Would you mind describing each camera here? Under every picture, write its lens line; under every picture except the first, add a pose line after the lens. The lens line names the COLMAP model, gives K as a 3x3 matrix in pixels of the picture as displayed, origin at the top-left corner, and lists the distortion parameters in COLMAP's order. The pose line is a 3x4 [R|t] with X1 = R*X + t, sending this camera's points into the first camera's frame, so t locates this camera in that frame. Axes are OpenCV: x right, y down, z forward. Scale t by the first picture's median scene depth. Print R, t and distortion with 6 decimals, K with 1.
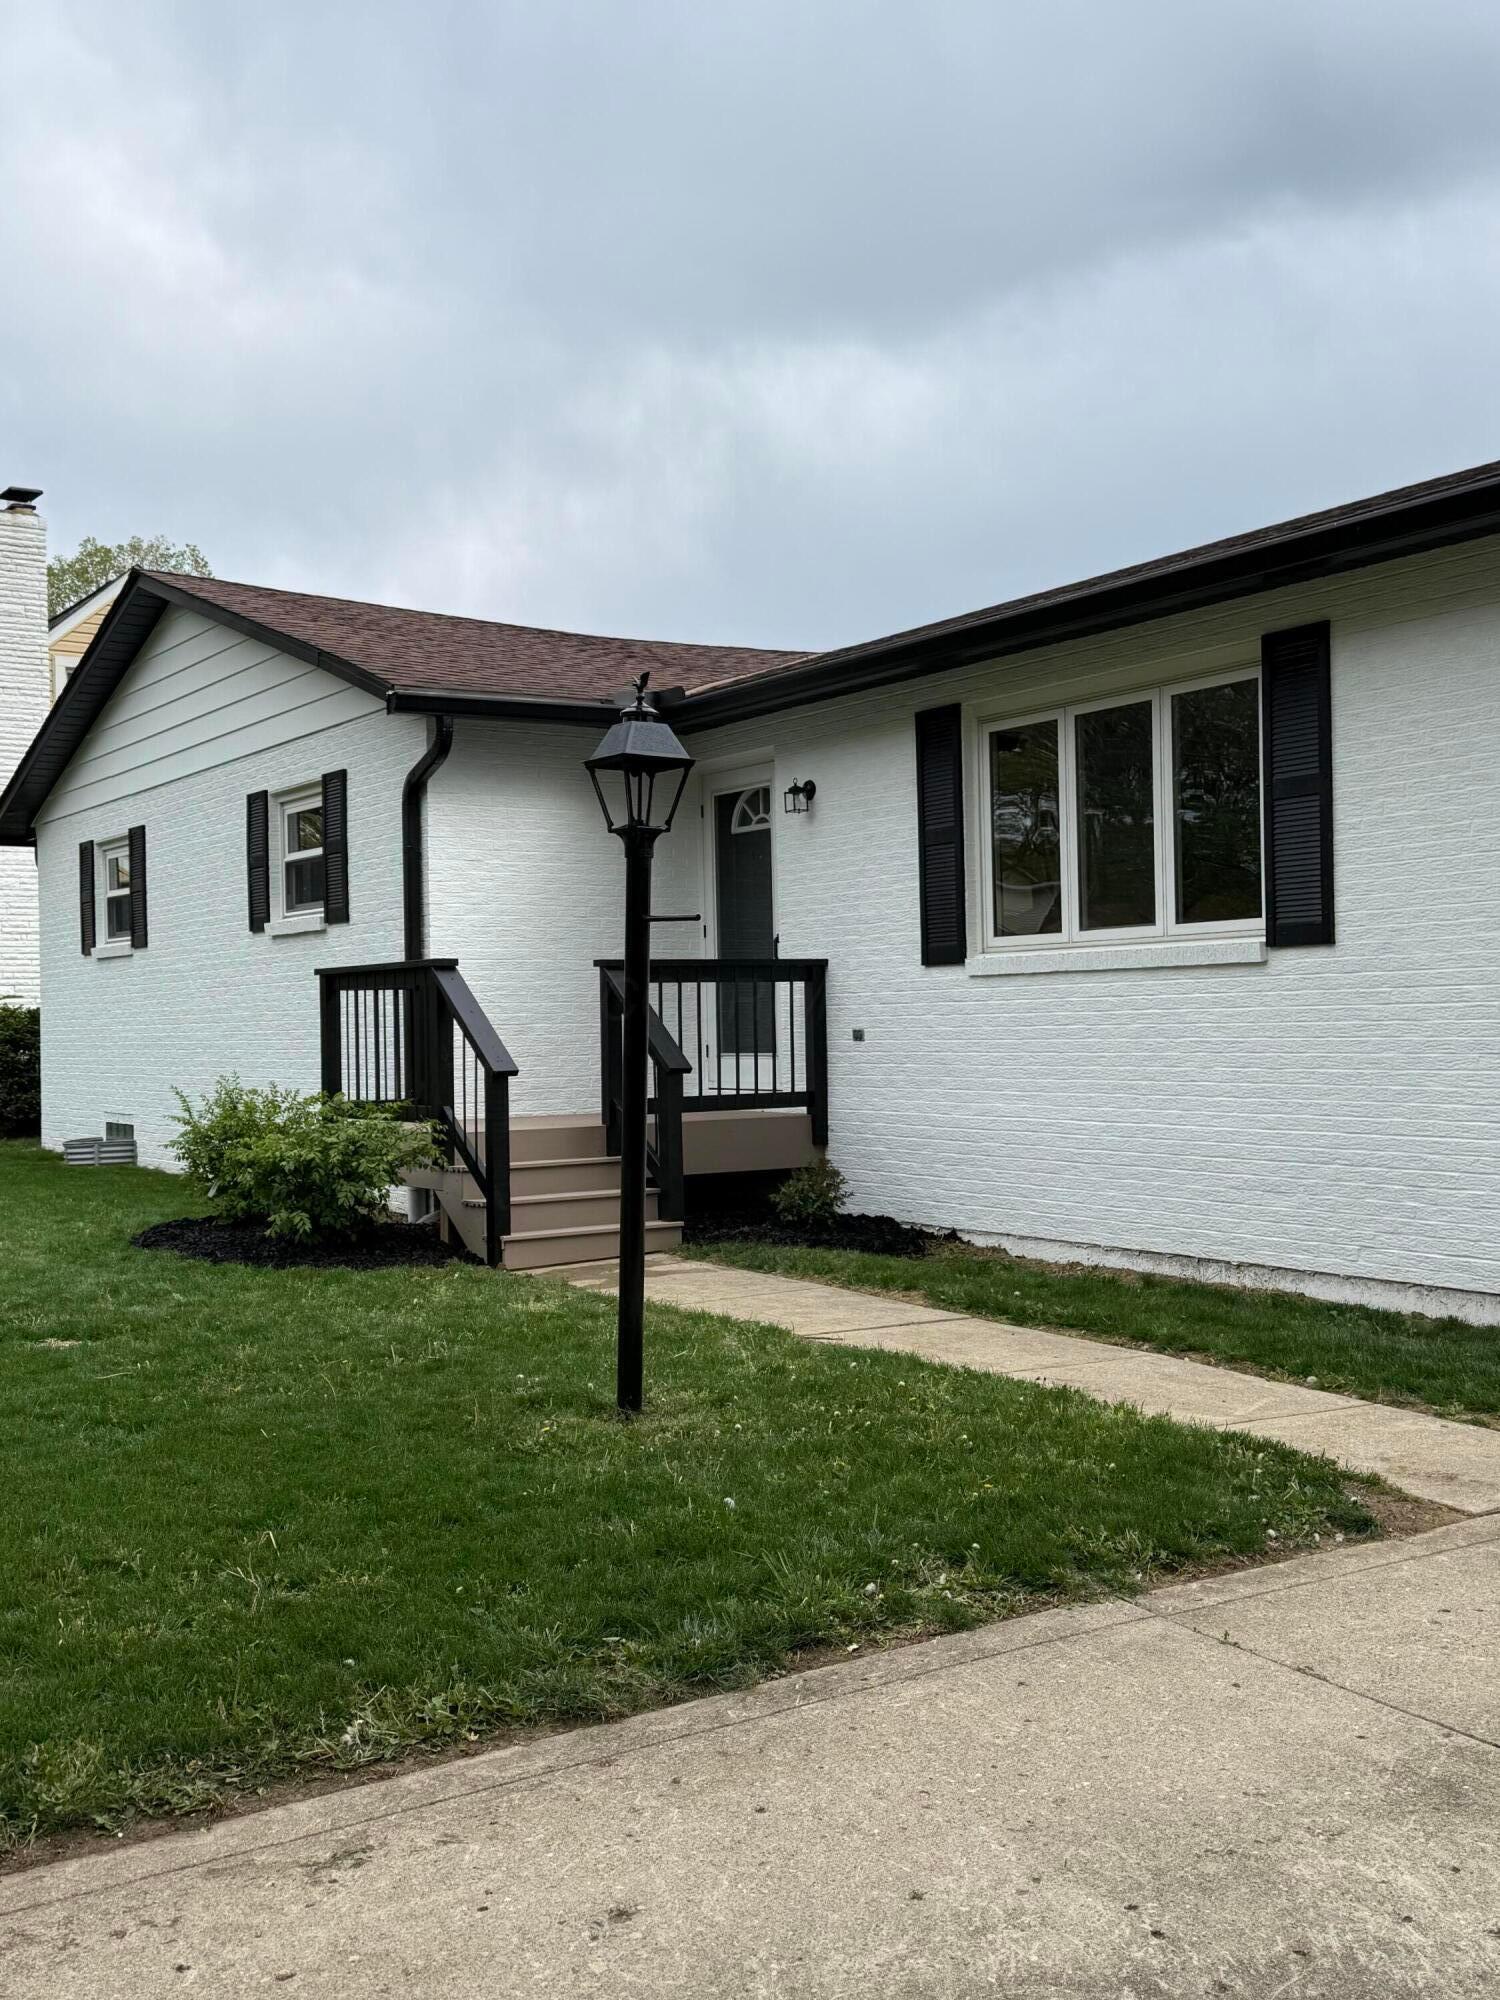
lens RADIAL K [[2097.6, 0, 745.0], [0, 2097.6, 1010.9], [0, 0, 1]] dist [0.077388, 0.000000]
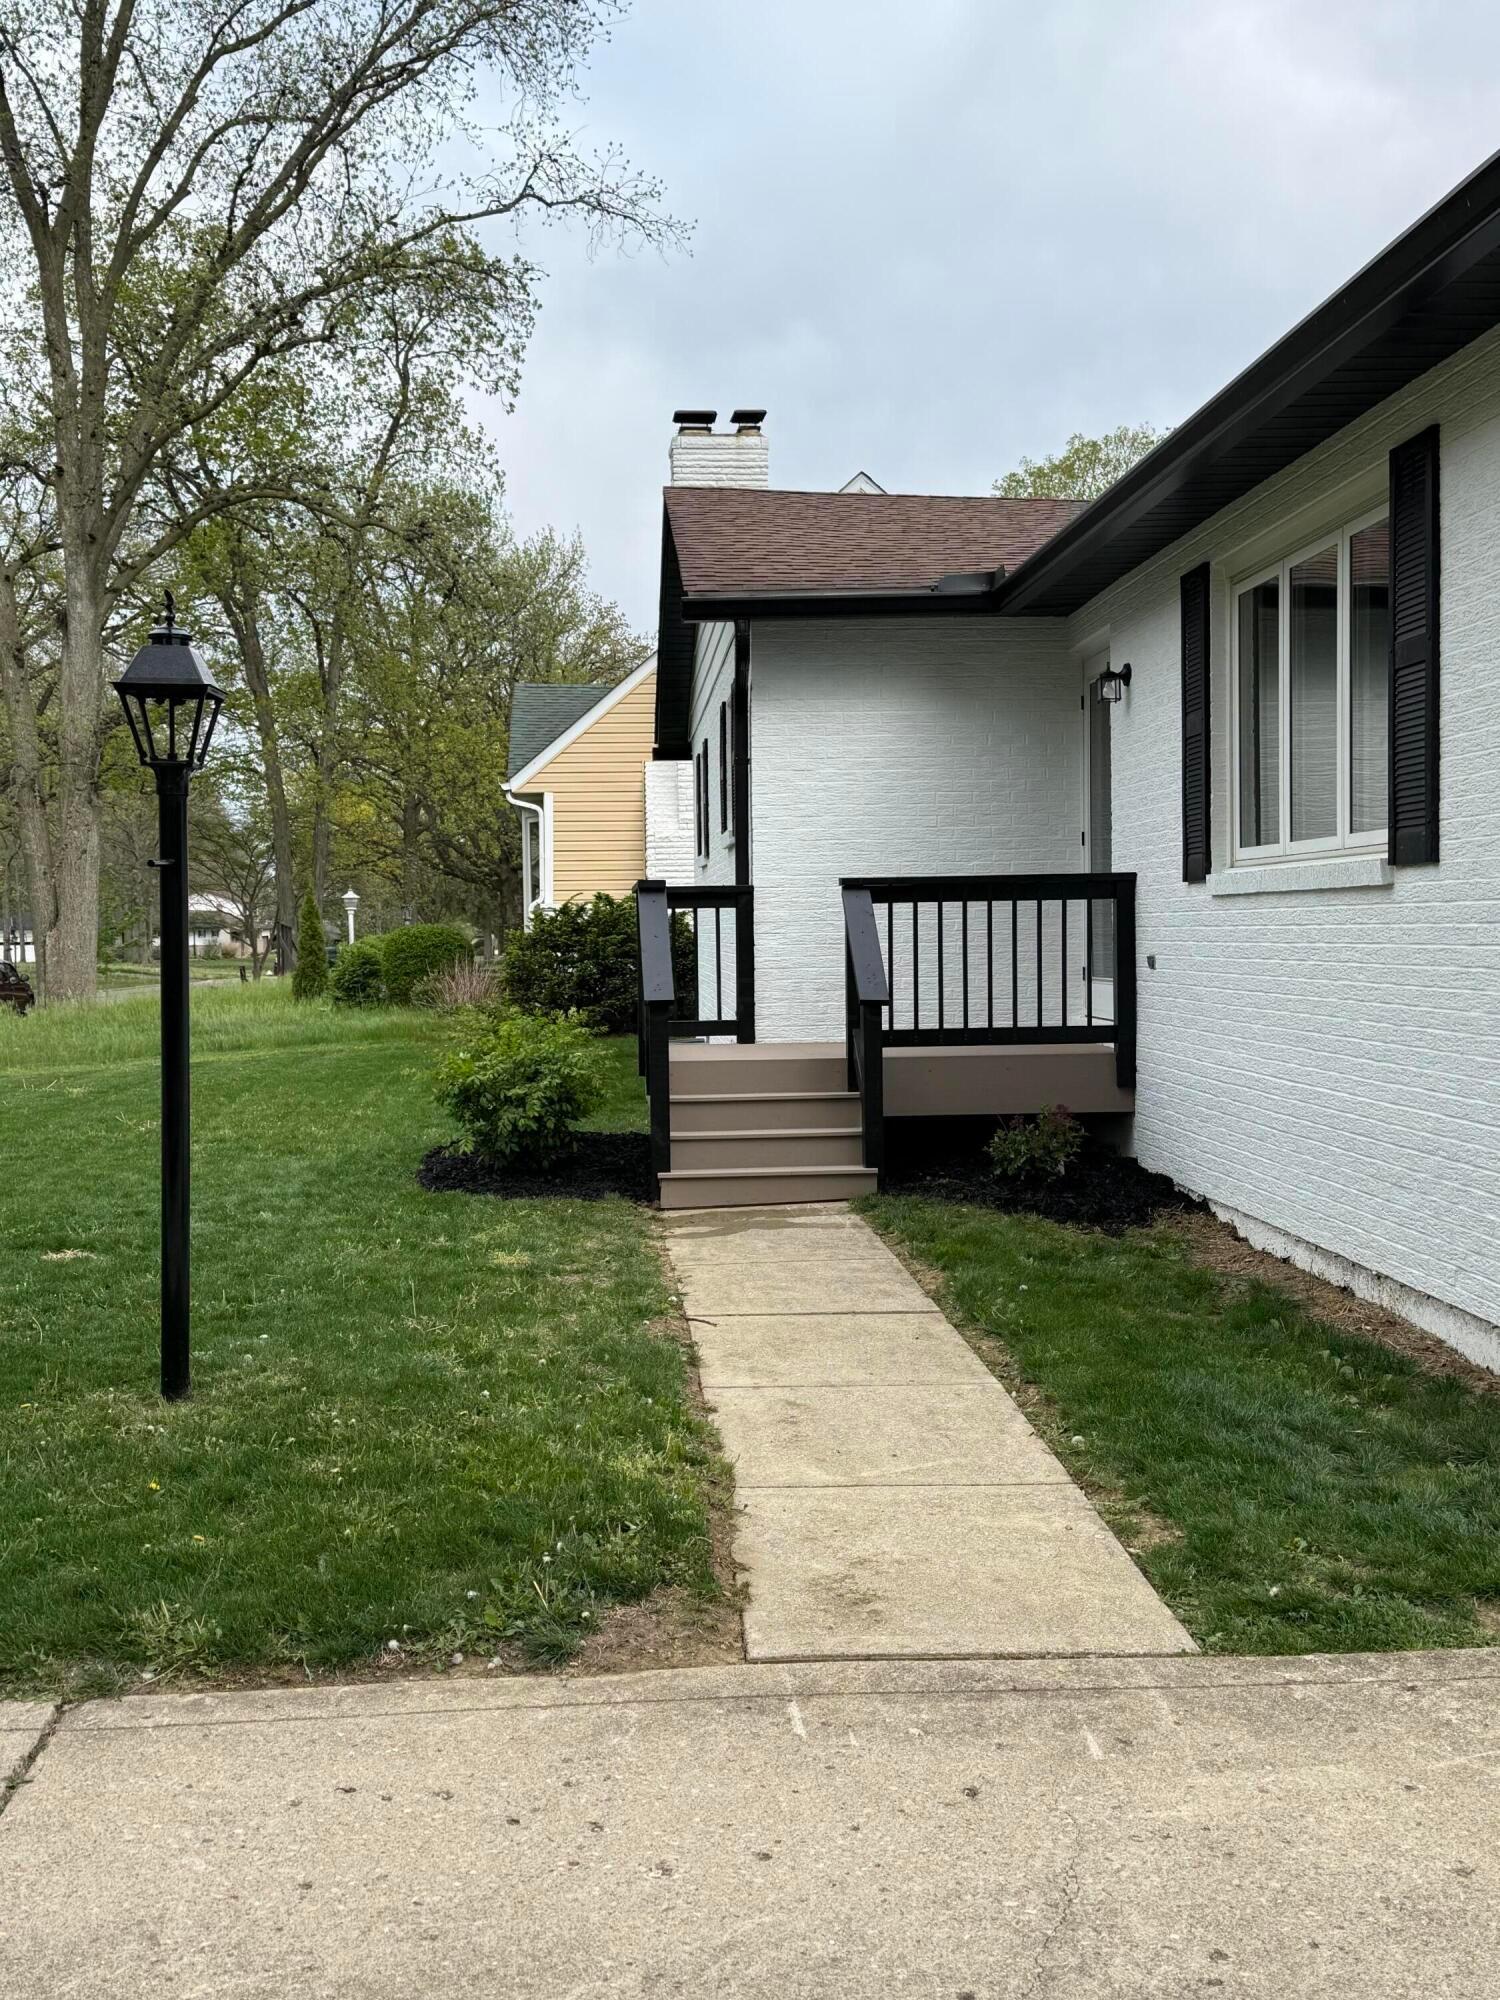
lens RADIAL K [[2097.6, 0, 743.9], [0, 2097.6, 991.1], [0, 0, 1]] dist [0.077388, 0.000000]
pose [[0.861471, 0.021487, -0.507353, 0.371274], [0.002202, 0.998937, 0.046045, -0.017682], [0.507803, -0.040784, 0.860508, 0.189832]]
